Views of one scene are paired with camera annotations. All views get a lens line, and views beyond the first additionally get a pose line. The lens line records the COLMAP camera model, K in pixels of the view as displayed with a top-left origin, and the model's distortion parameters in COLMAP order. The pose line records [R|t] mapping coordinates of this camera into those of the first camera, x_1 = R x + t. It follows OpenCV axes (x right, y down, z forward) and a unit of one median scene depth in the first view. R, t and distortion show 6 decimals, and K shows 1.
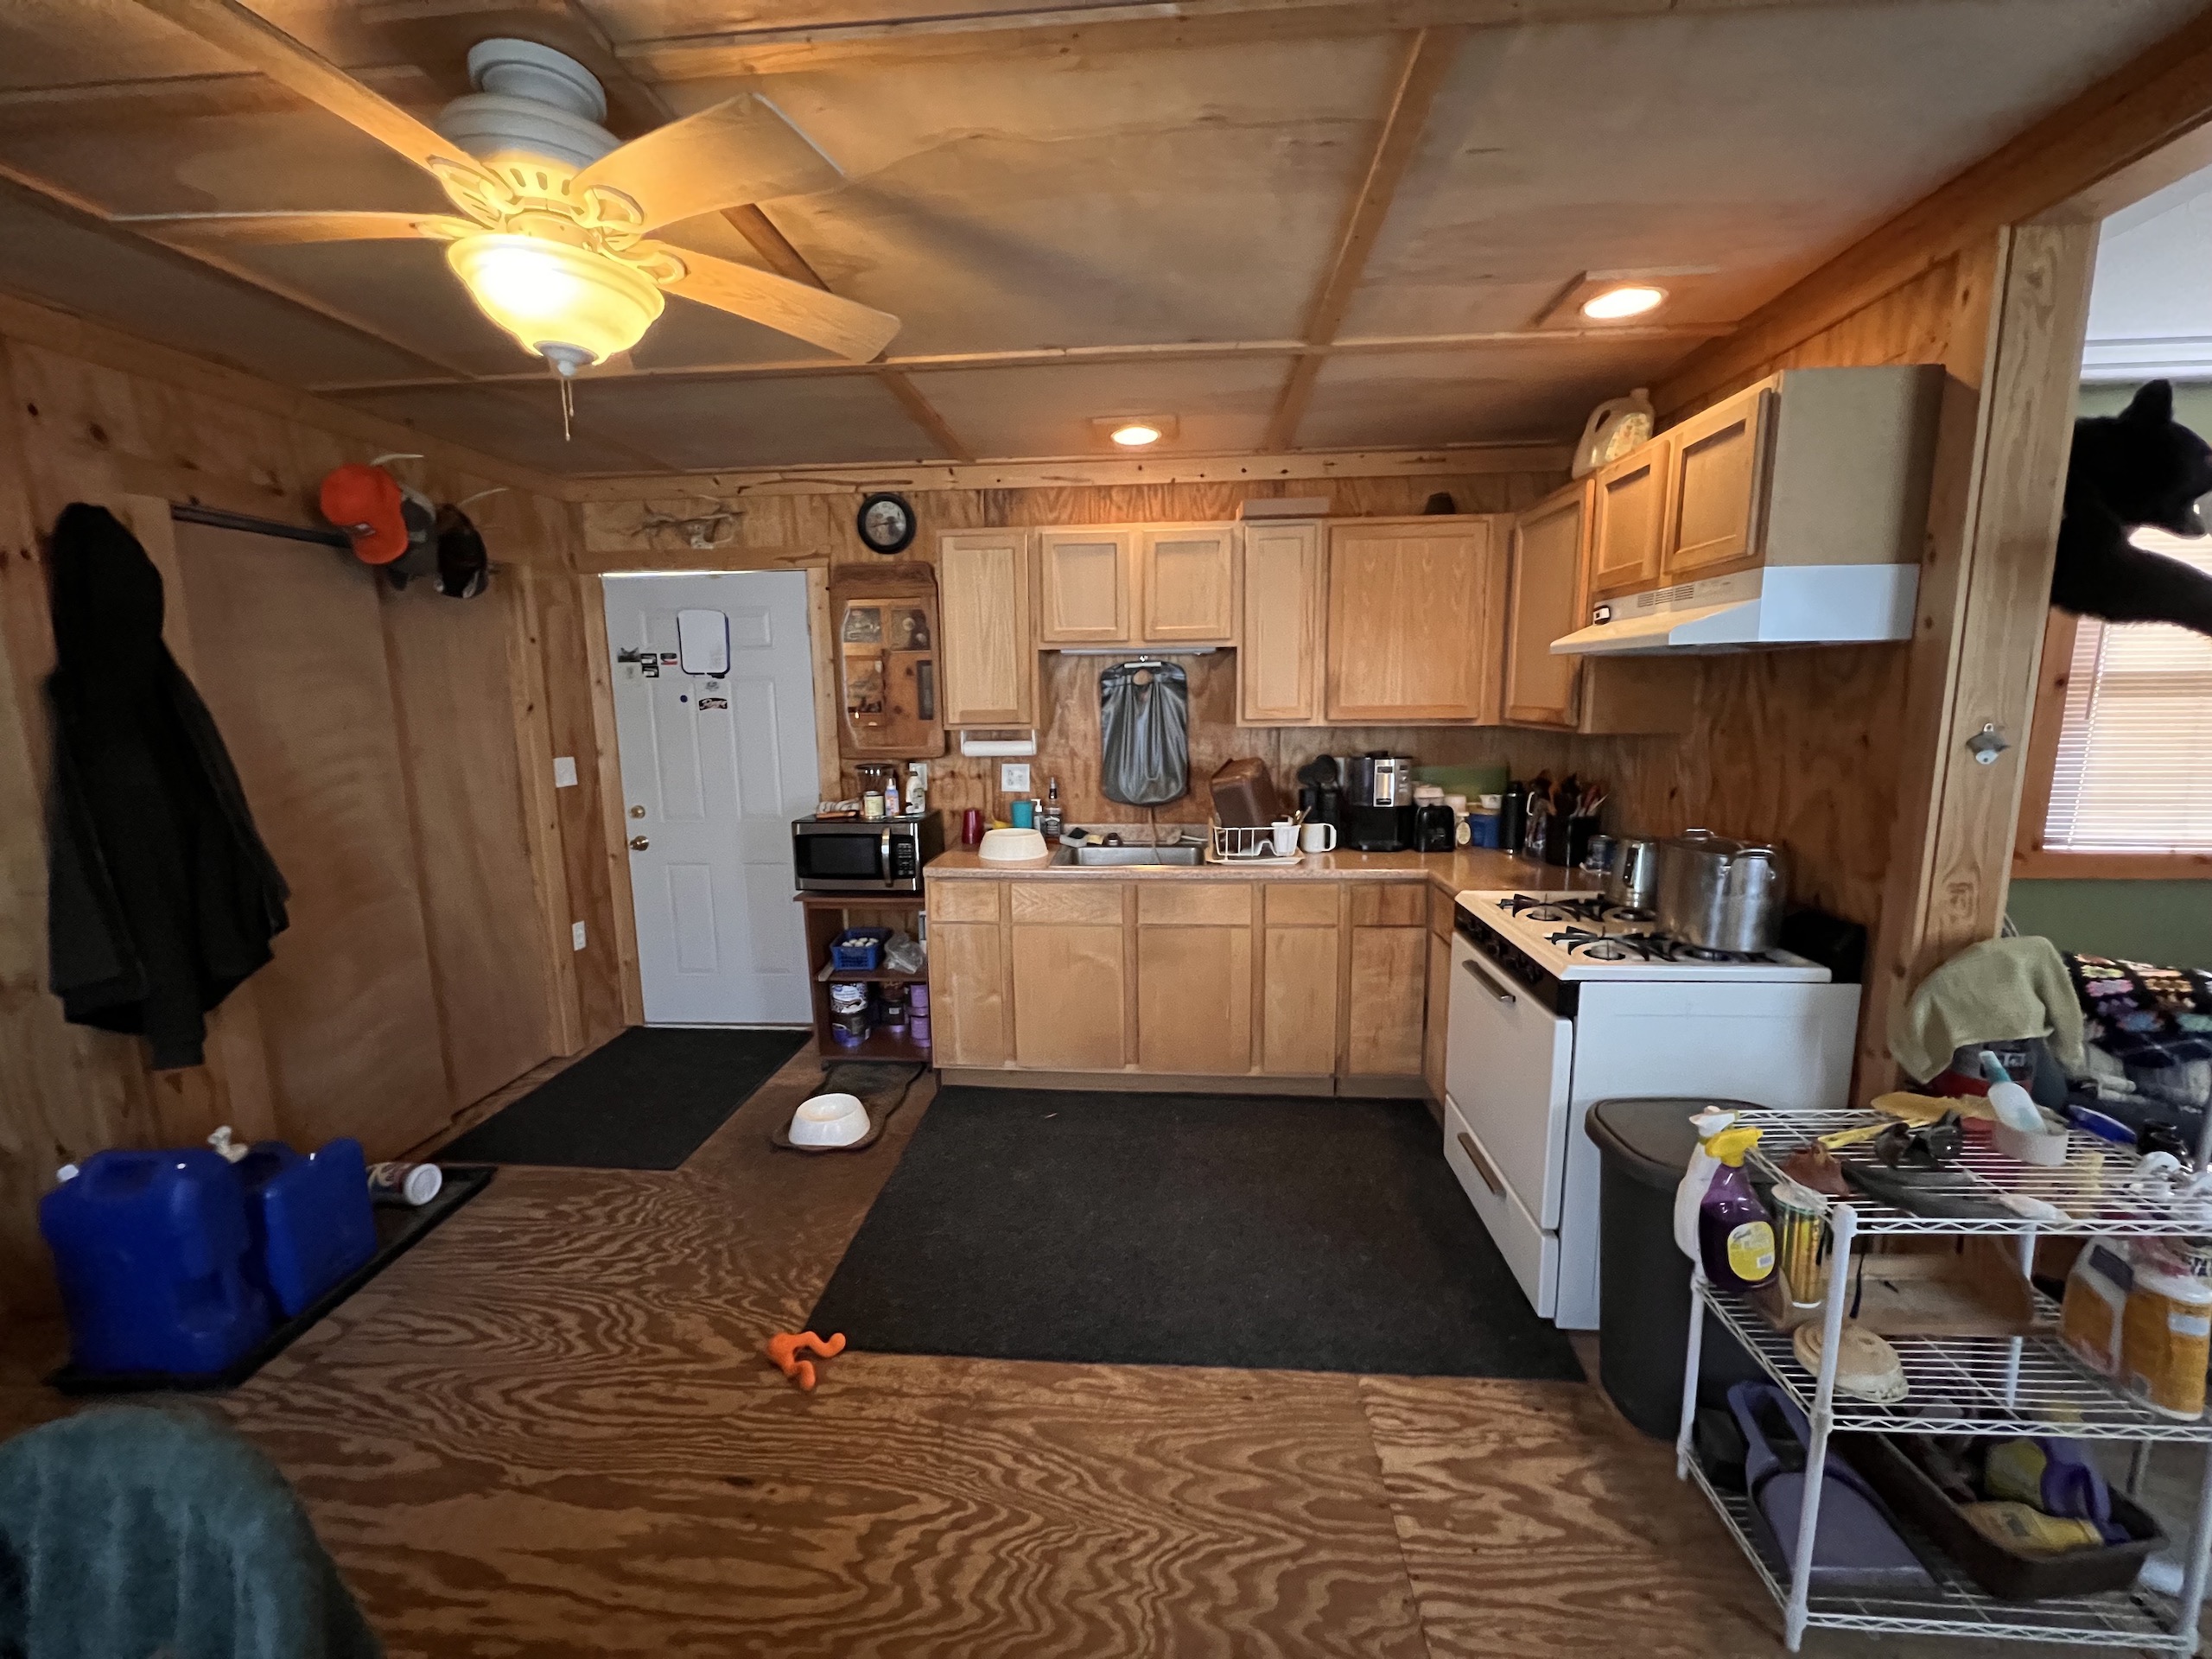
lens RADIAL K [[883.7, 0, 1103.5], [0, 883.7, 829.2], [0, 0, 1]] dist [-0.000011, -0.000494]
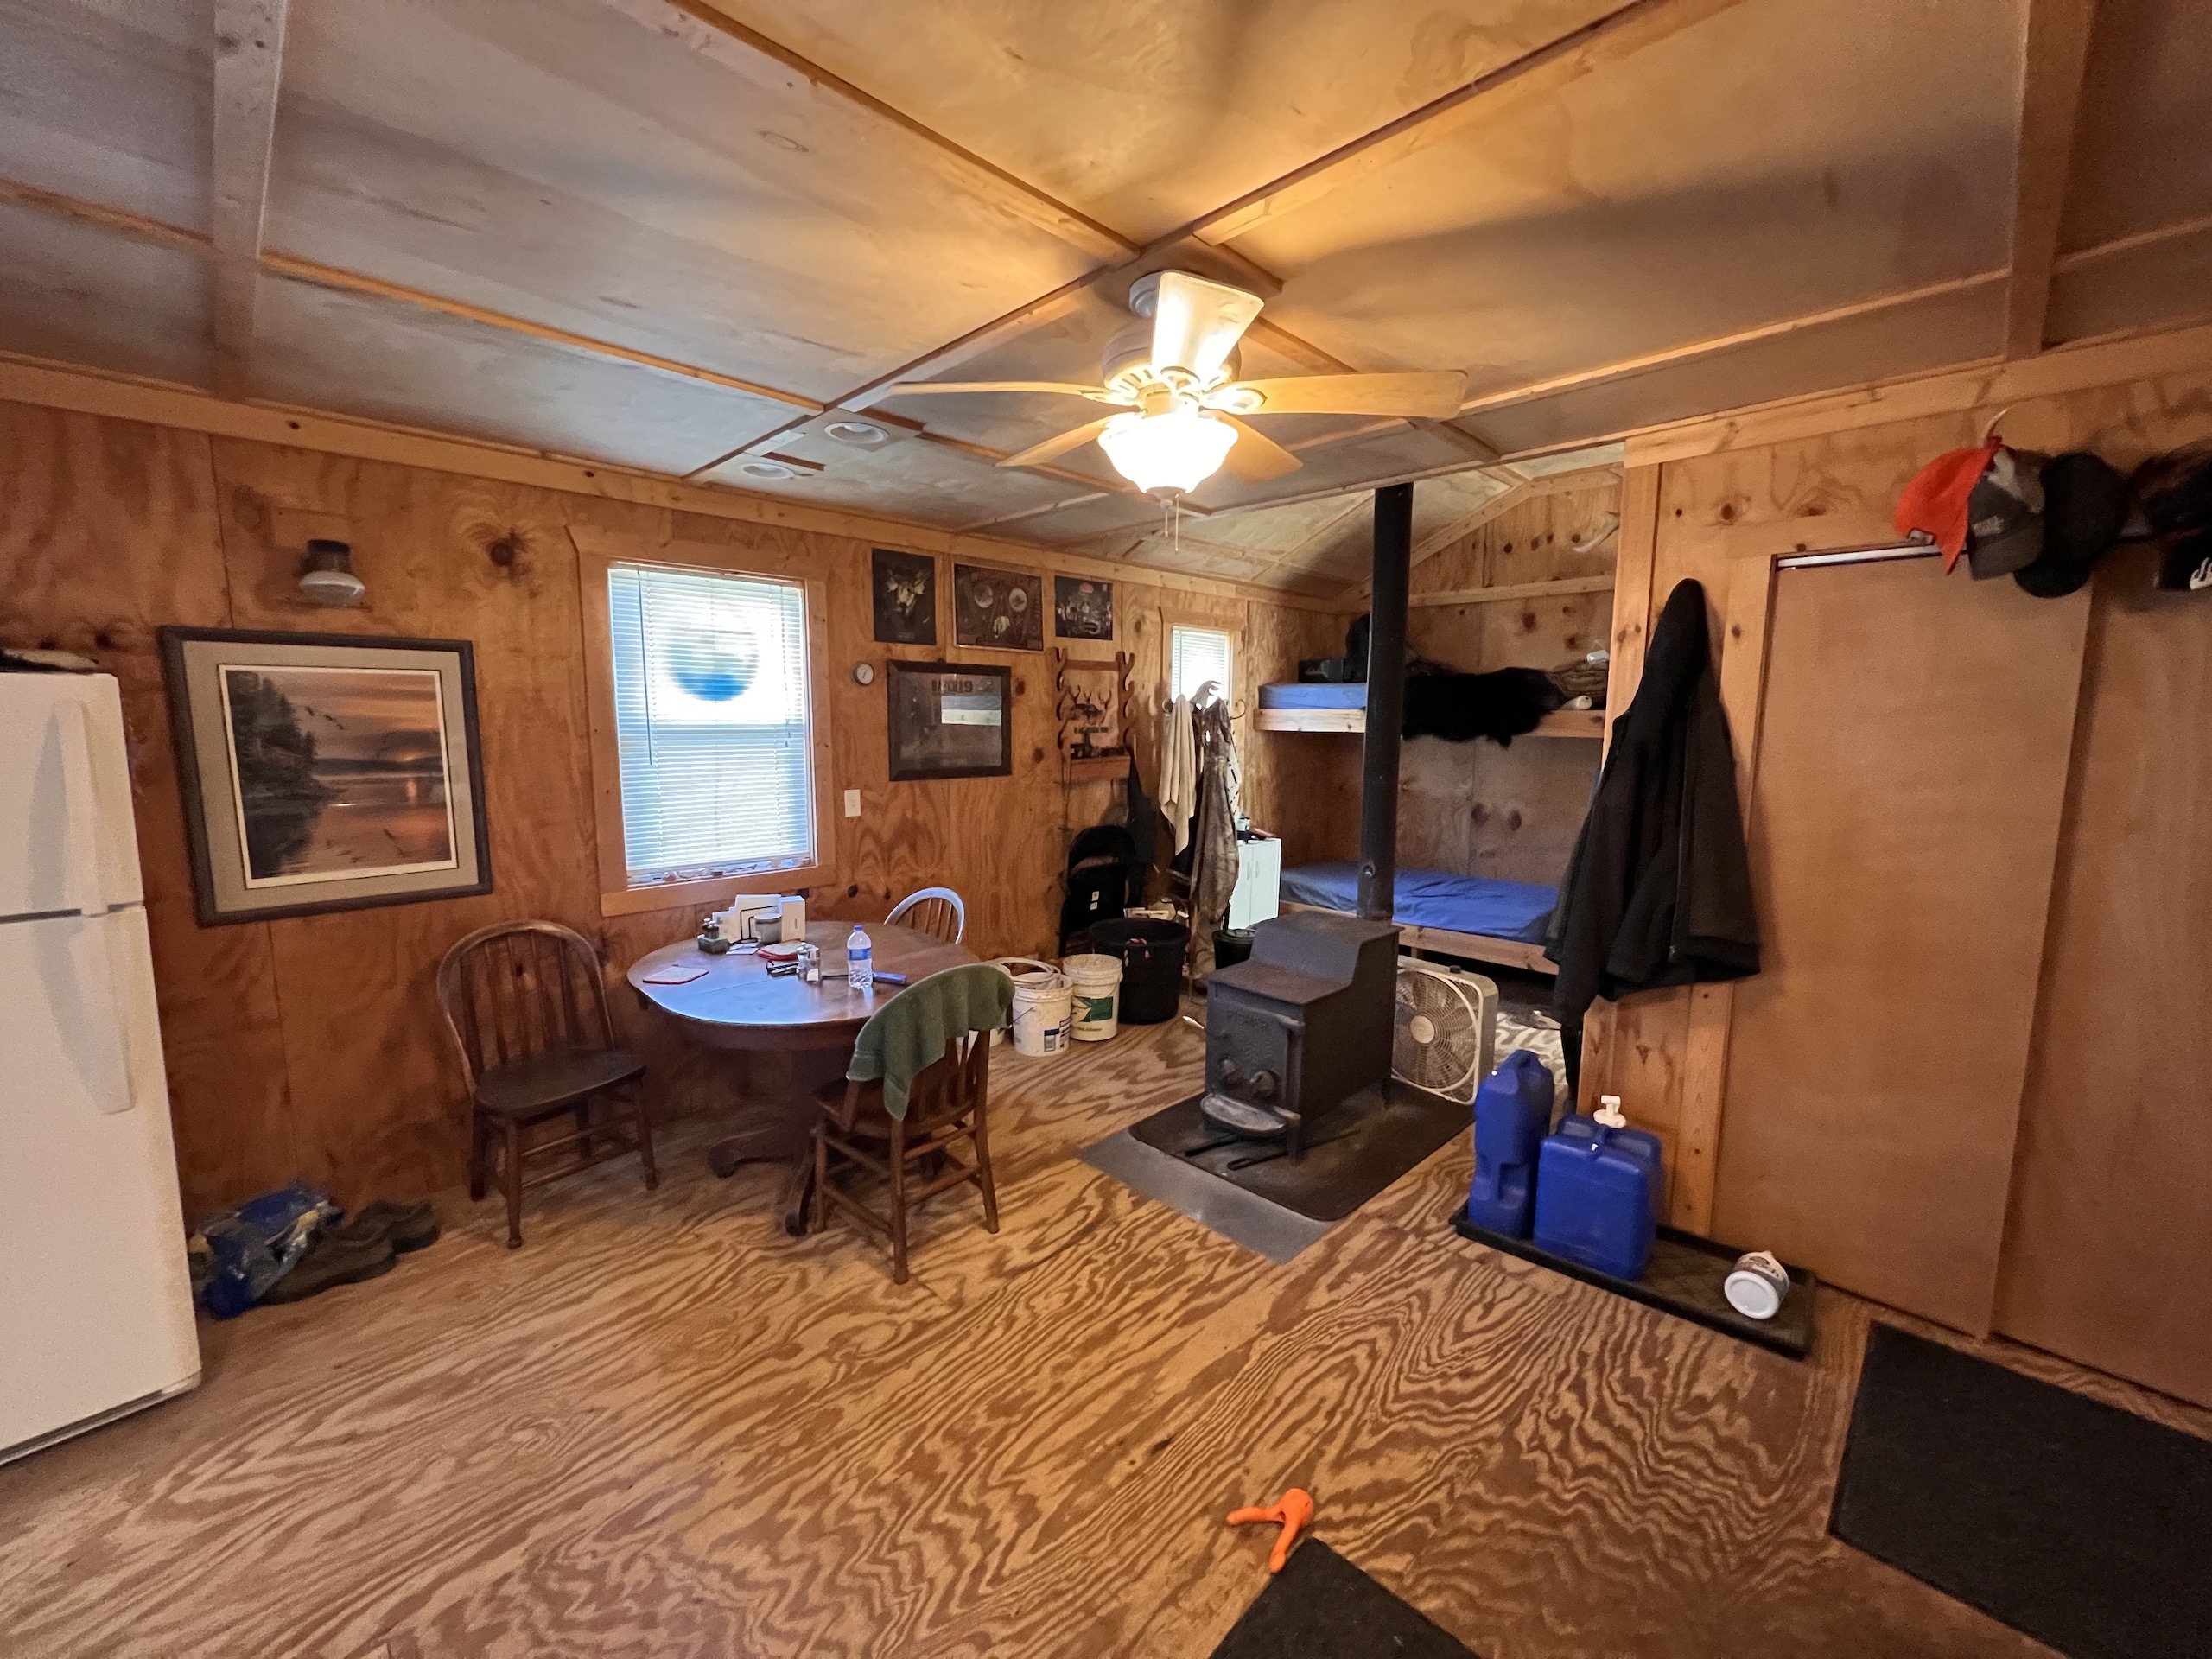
lens RADIAL K [[883.7, 0, 1100.5], [0, 883.7, 828.1], [0, 0, 1]] dist [-0.000011, -0.000494]
pose [[-0.646488, 0.107337, -0.755336, 0.260973], [-0.117104, 0.964360, 0.237269, -0.178826], [0.753883, 0.241845, -0.610878, 0.943330]]
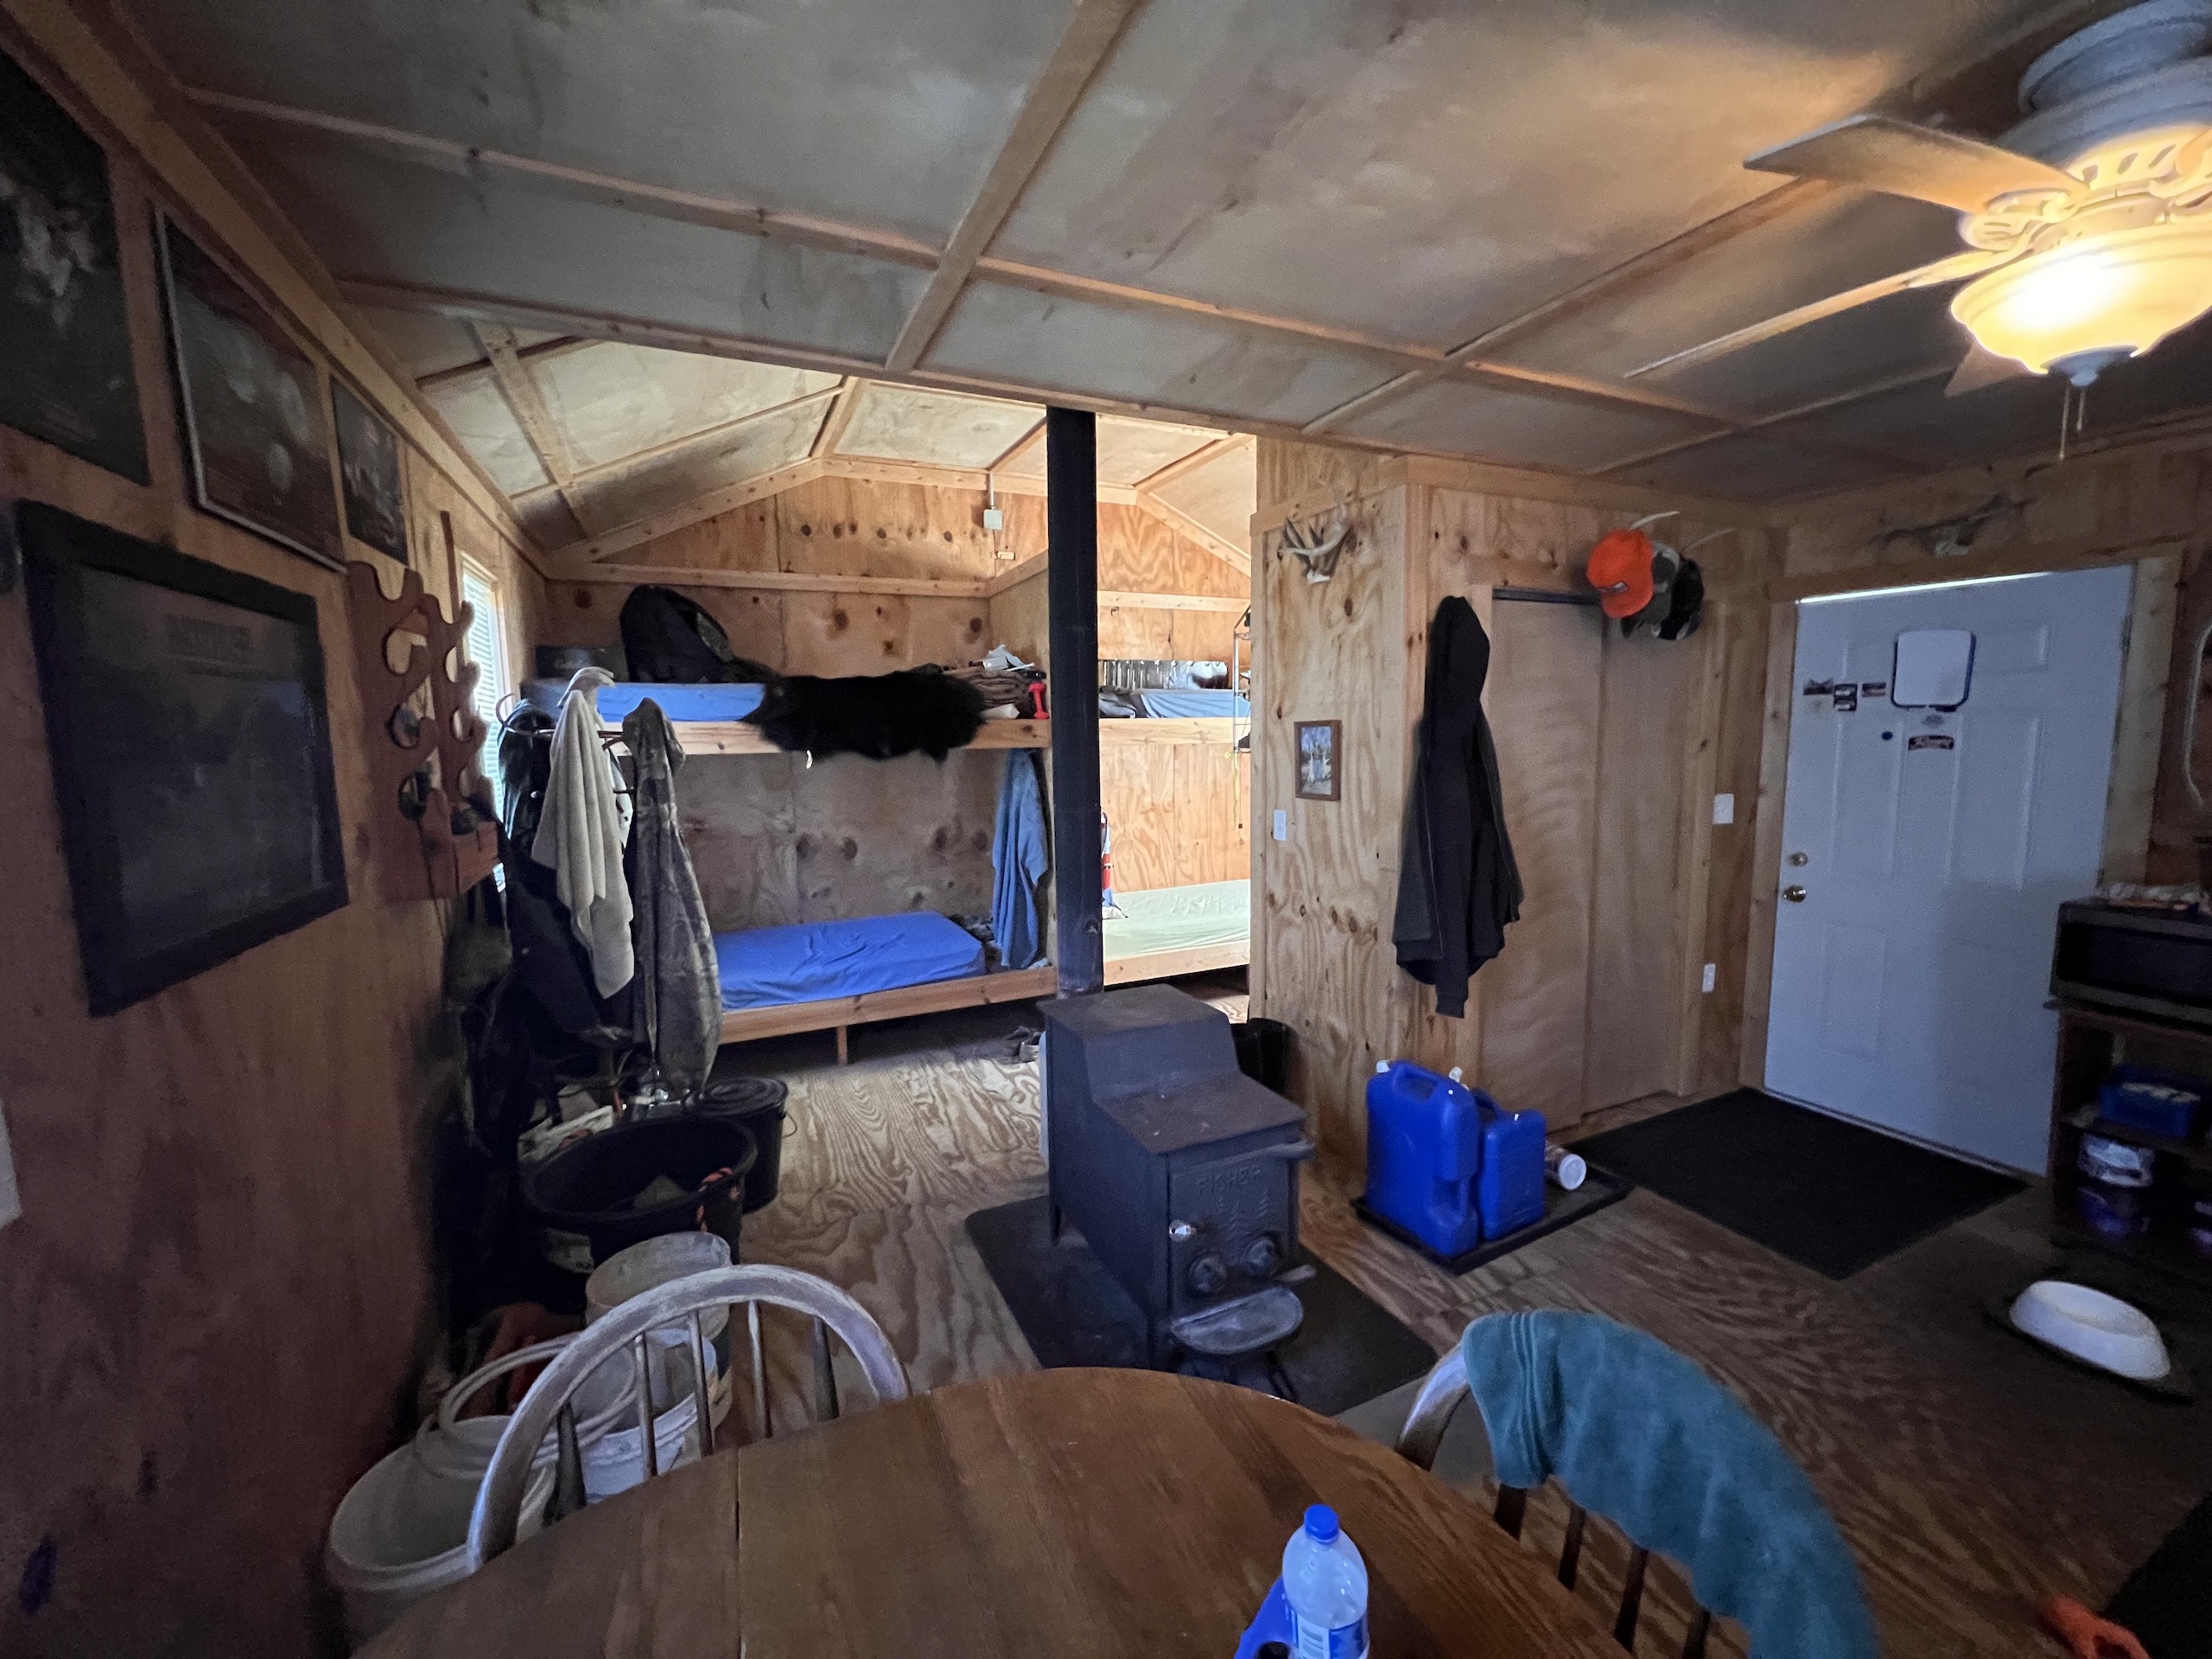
lens RADIAL K [[883.7, 0, 1098.5], [0, 883.7, 826.4], [0, 0, 1]] dist [-0.000011, -0.000494]
pose [[0.490978, 0.104628, -0.864866, -0.148244], [-0.128865, 0.990563, 0.046679, -0.003851], [0.861588, 0.088533, 0.499827, -0.107159]]
